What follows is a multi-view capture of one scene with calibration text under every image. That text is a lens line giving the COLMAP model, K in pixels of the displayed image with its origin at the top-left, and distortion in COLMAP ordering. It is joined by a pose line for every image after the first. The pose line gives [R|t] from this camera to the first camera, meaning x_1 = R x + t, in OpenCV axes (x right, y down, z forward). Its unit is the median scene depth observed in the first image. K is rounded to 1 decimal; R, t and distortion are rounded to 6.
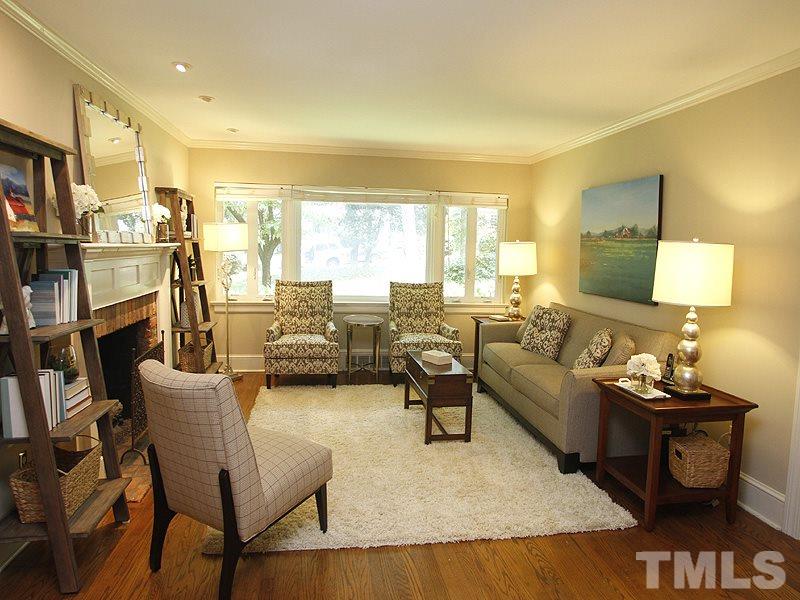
lens RADIAL K [[522.3, 0, 397.7], [0, 522.3, 299.0], [0, 0, 1]] dist [-0.072689, 0.060981]
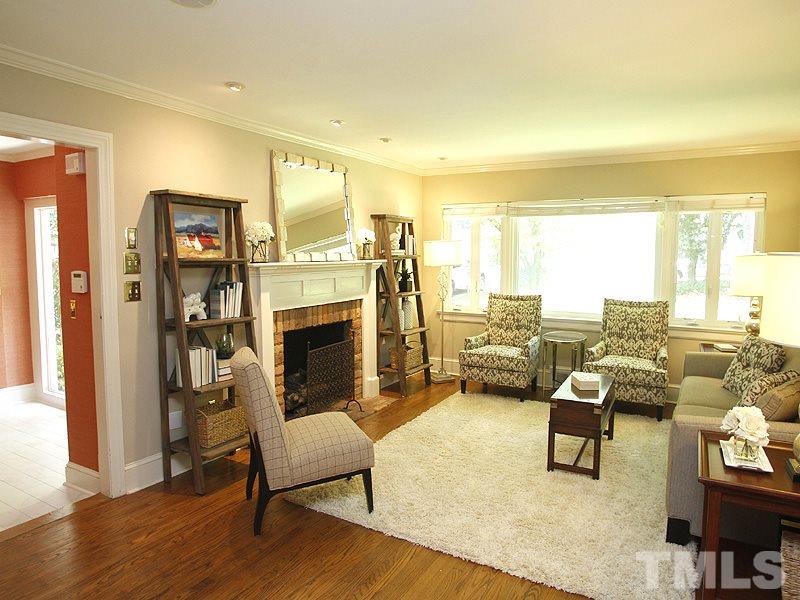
lens RADIAL K [[522.3, 0, 397.7], [0, 522.3, 299.0], [0, 0, 1]] dist [-0.072689, 0.060981]
pose [[0.781322, 0.035752, -0.623103, 0.313882], [-0.048814, 0.998800, -0.003900, -0.012114], [0.622216, 0.033463, 0.782130, 0.061694]]
